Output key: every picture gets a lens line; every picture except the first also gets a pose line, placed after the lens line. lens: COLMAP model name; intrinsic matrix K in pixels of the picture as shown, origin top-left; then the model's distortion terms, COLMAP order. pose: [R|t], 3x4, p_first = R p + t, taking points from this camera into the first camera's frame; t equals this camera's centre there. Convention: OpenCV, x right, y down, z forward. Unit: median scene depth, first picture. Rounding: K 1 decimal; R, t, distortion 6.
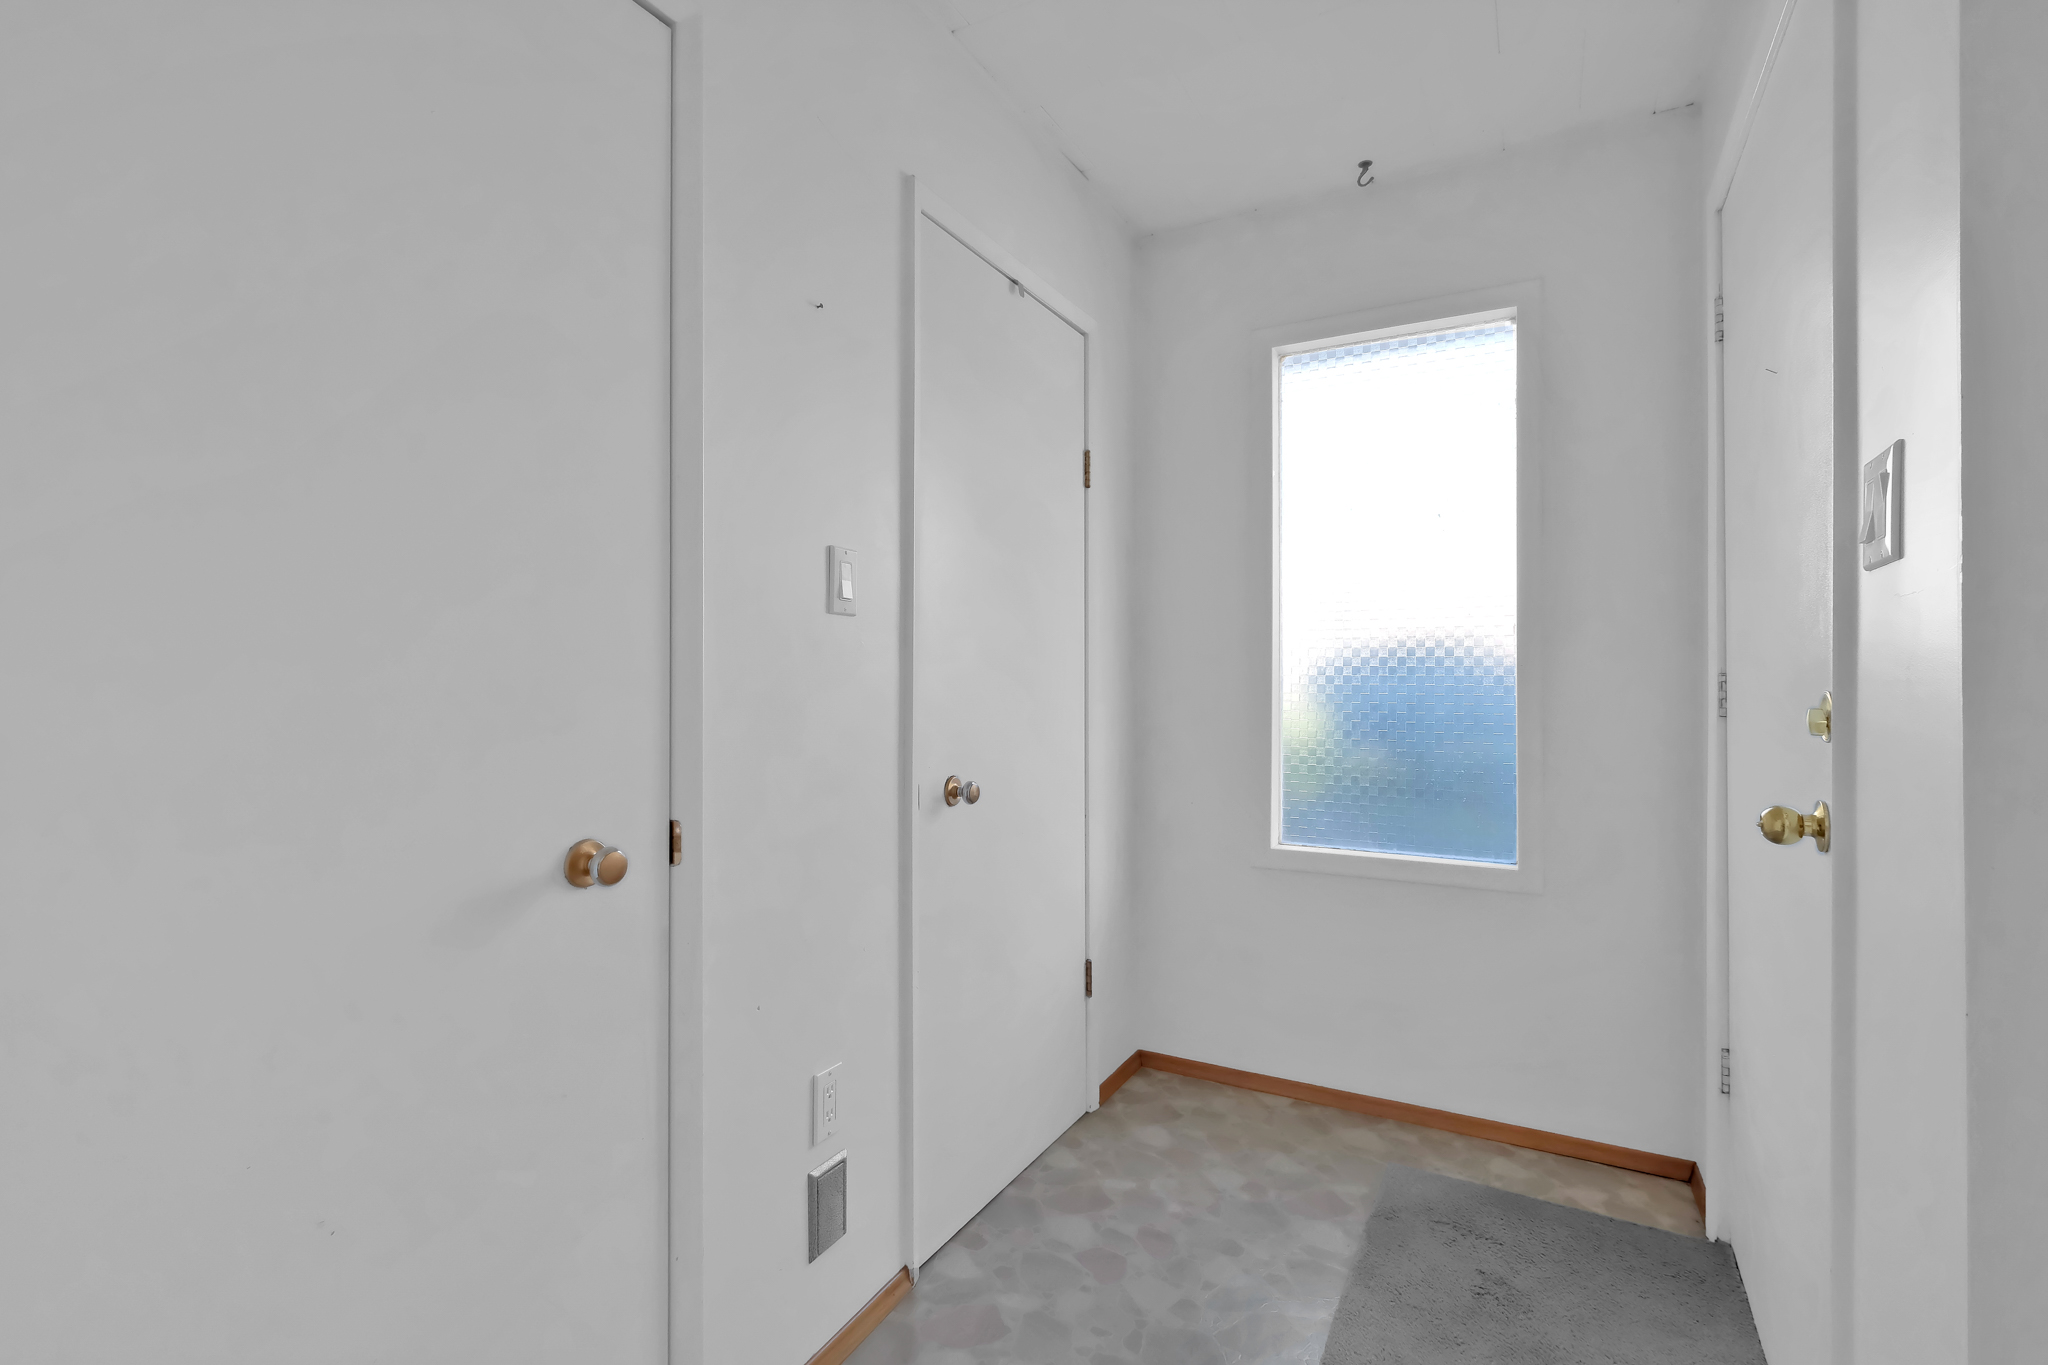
lens RADIAL K [[961.5, 0, 1024.0], [0, 961.5, 682.5], [0, 0, 1]] dist [-0.001380, -0.000115]
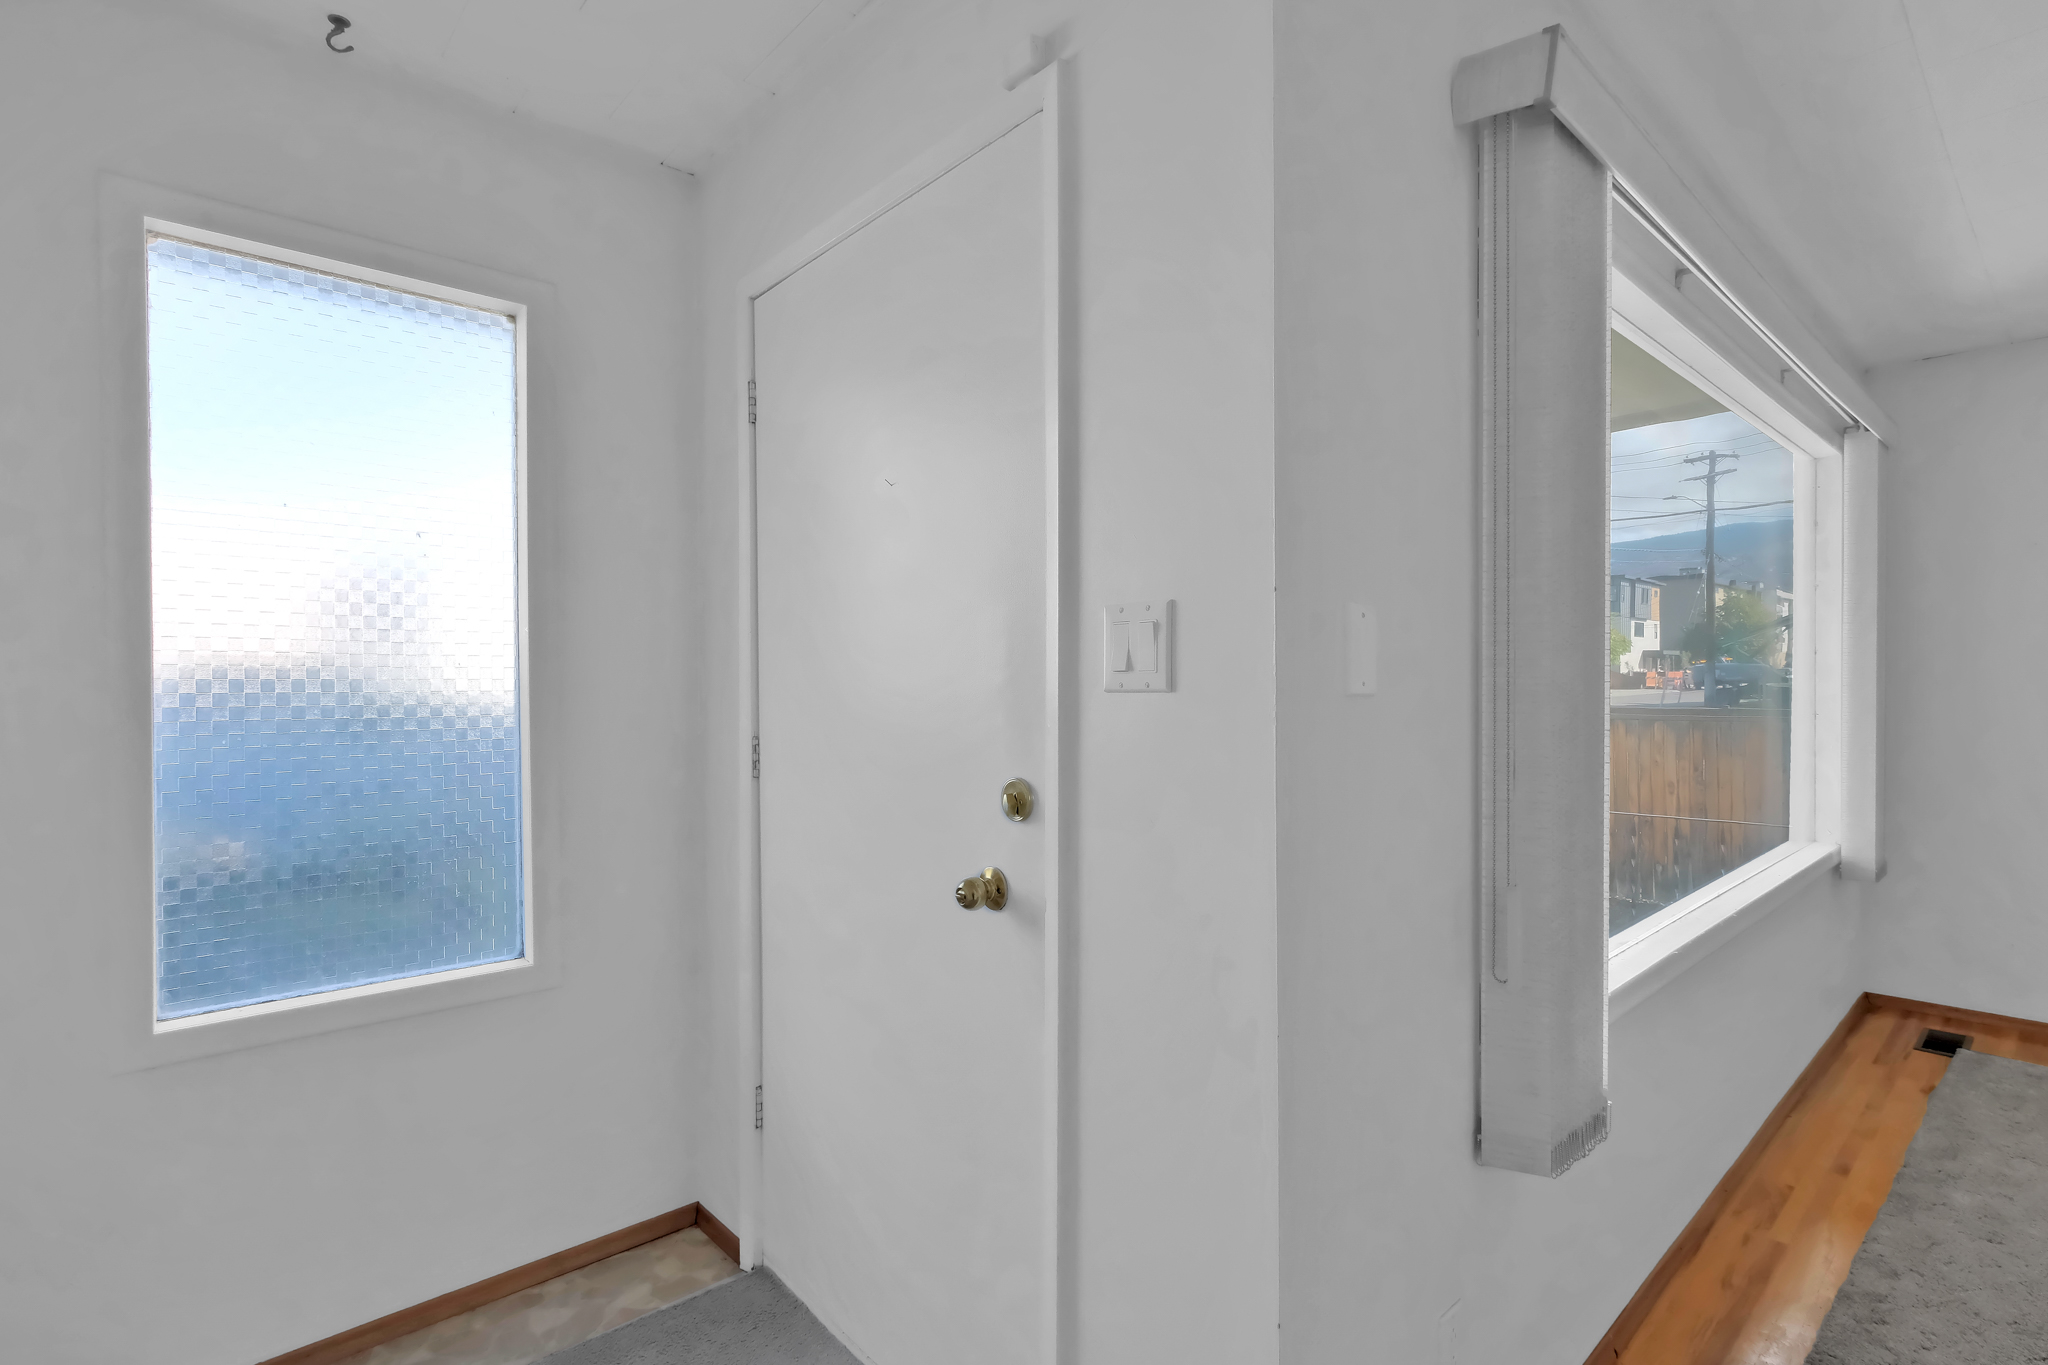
lens RADIAL K [[970.2, 0, 1022.3], [0, 970.2, 699.5], [0, 0, 1]] dist [0.000437, -0.000091]
pose [[0.338020, -0.015459, 0.941012, -0.162971], [0.003779, 0.999879, 0.015068, -0.058538], [-0.941131, -0.001537, 0.338038, 0.316790]]
